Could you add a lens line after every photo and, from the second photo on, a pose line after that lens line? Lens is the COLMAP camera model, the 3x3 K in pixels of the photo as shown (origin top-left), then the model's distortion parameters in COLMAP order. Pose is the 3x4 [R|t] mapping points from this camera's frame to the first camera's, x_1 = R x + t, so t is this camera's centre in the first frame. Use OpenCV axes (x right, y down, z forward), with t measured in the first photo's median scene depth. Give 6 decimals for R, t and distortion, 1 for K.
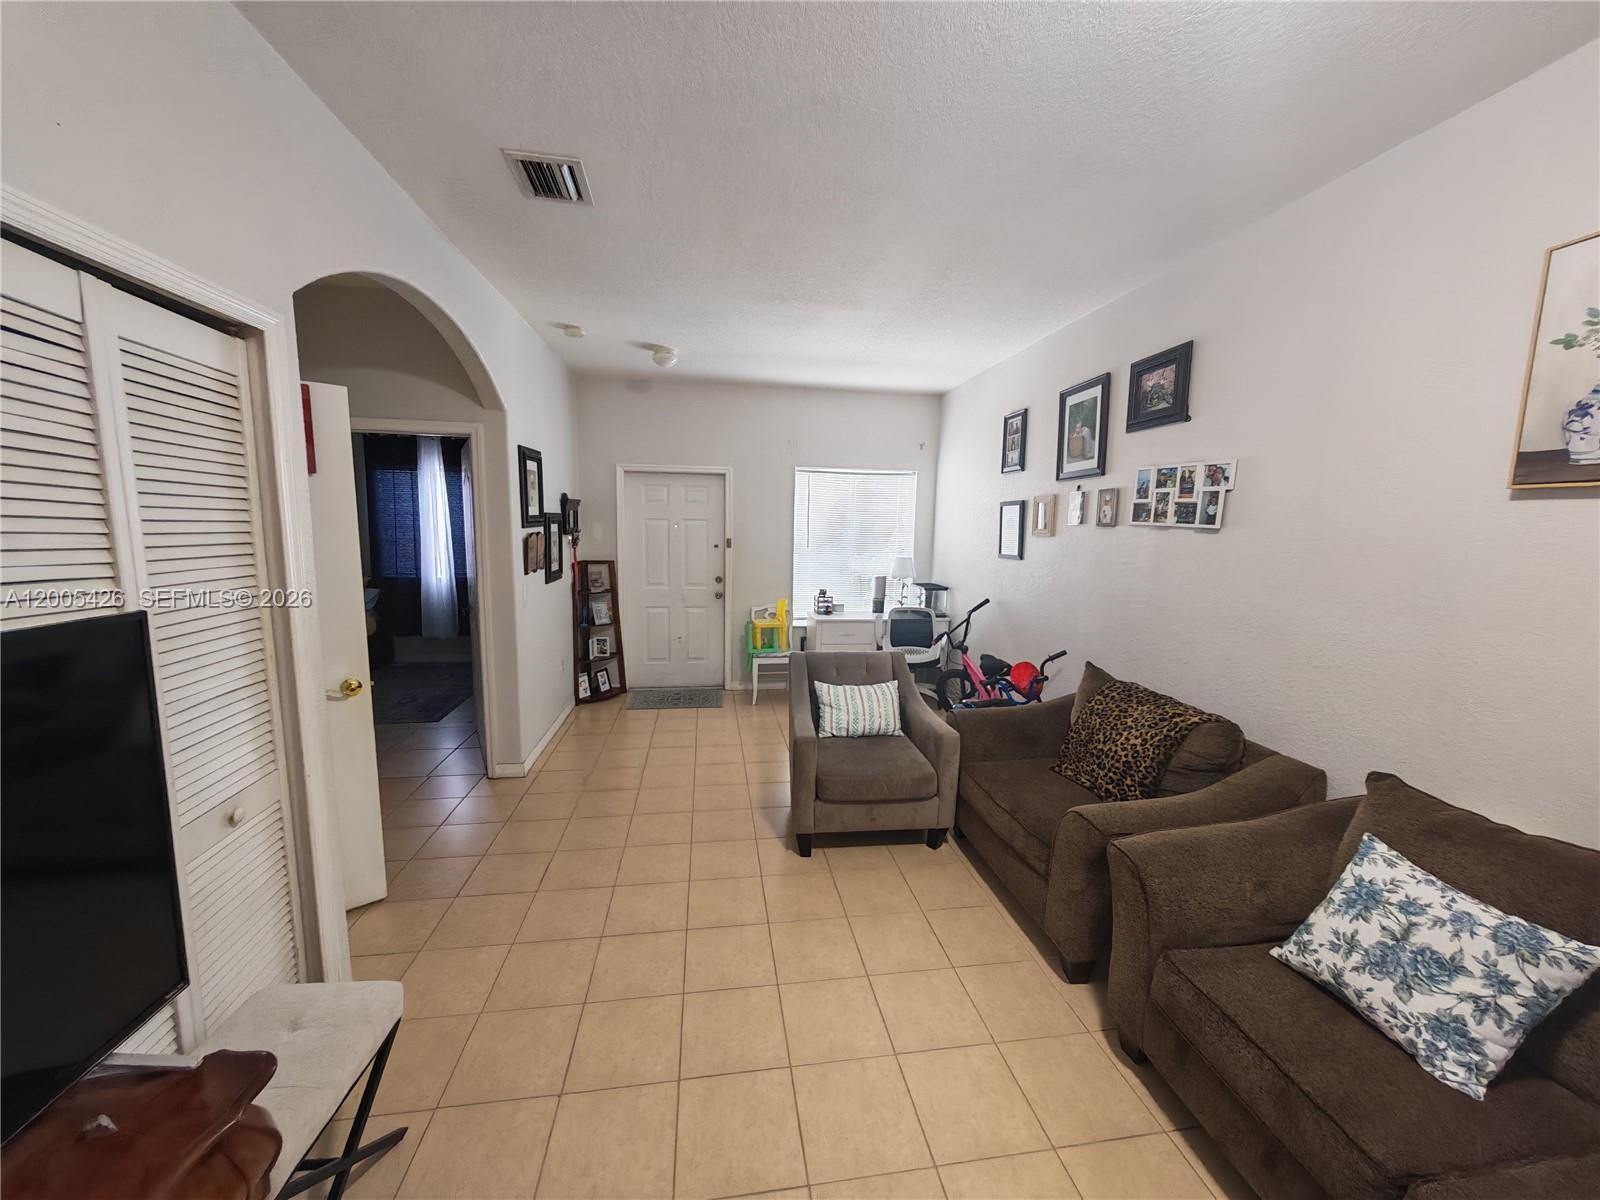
lens RADIAL K [[597.6, 0, 797.3], [0, 597.6, 598.9], [0, 0, 1]] dist [0.001371, -0.000311]
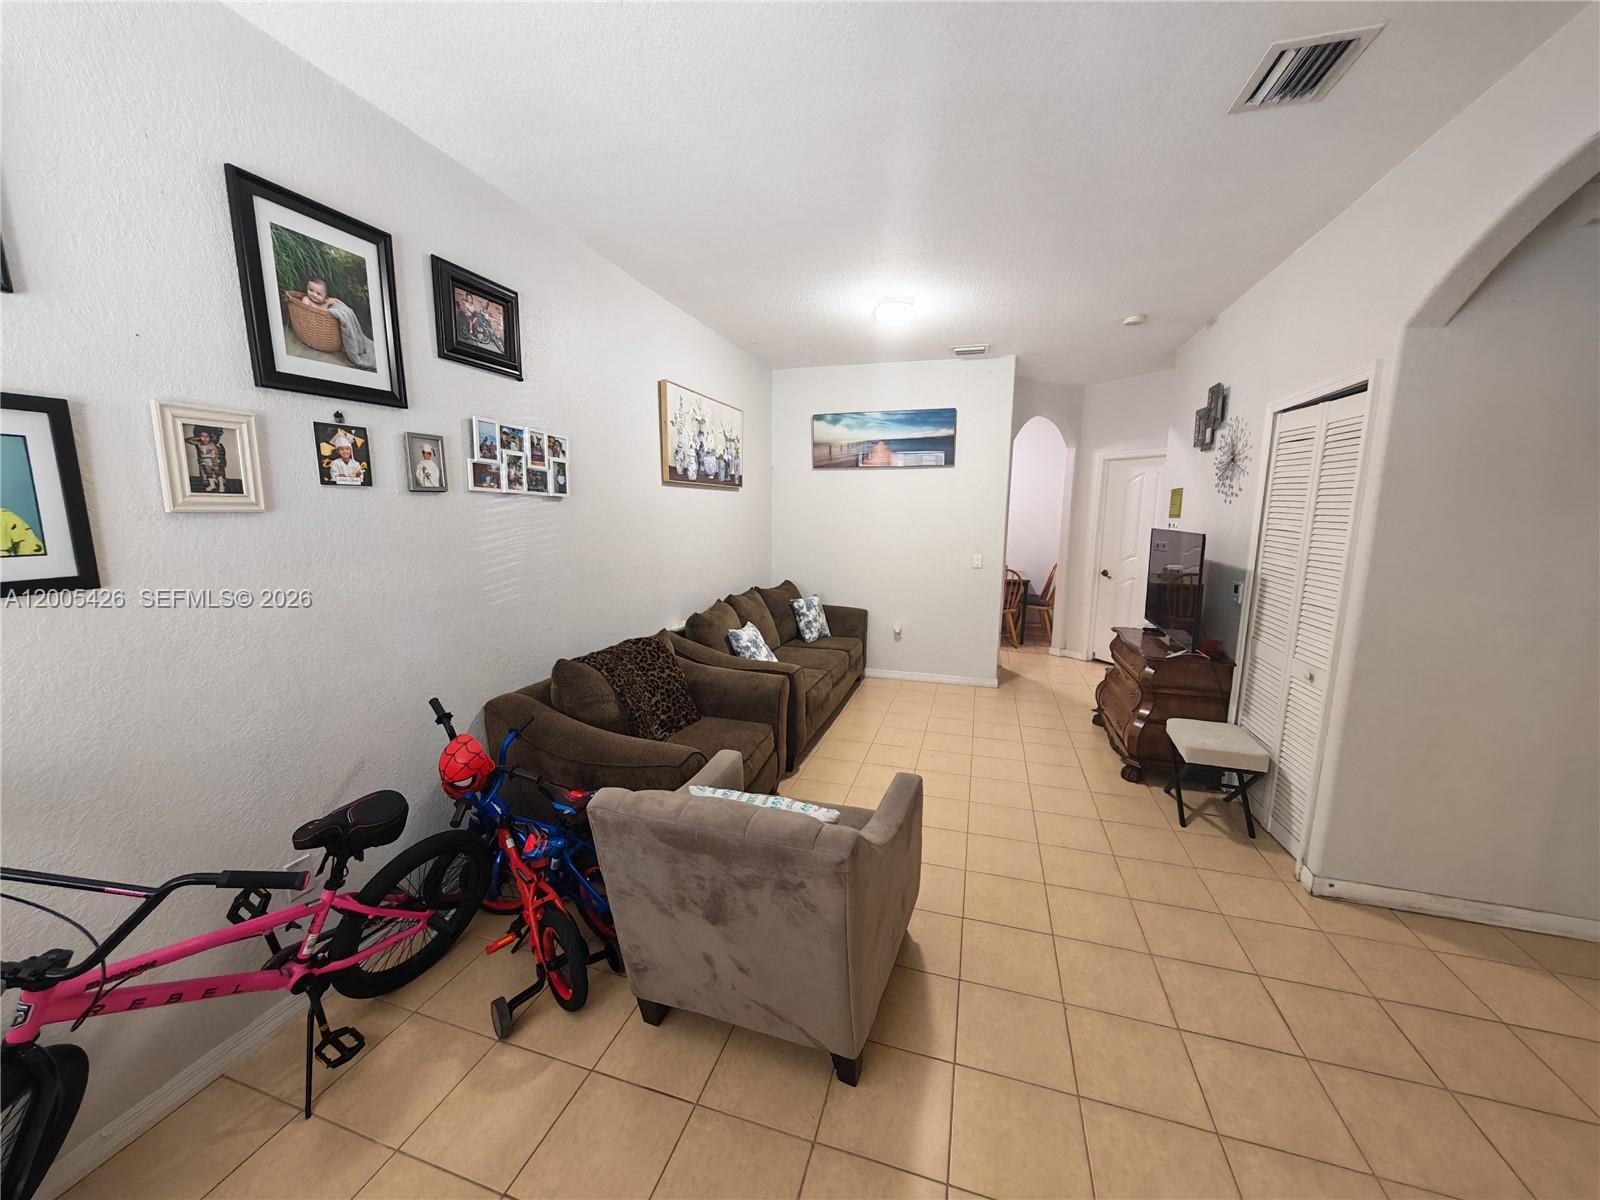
lens RADIAL K [[597.6, 0, 799.8], [0, 597.6, 600.7], [0, 0, 1]] dist [0.001371, -0.000311]
pose [[-0.900100, -0.090821, 0.426112, -0.165424], [0.030982, 0.962213, 0.270531, -0.197433], [-0.434580, 0.256707, -0.863274, 1.635563]]
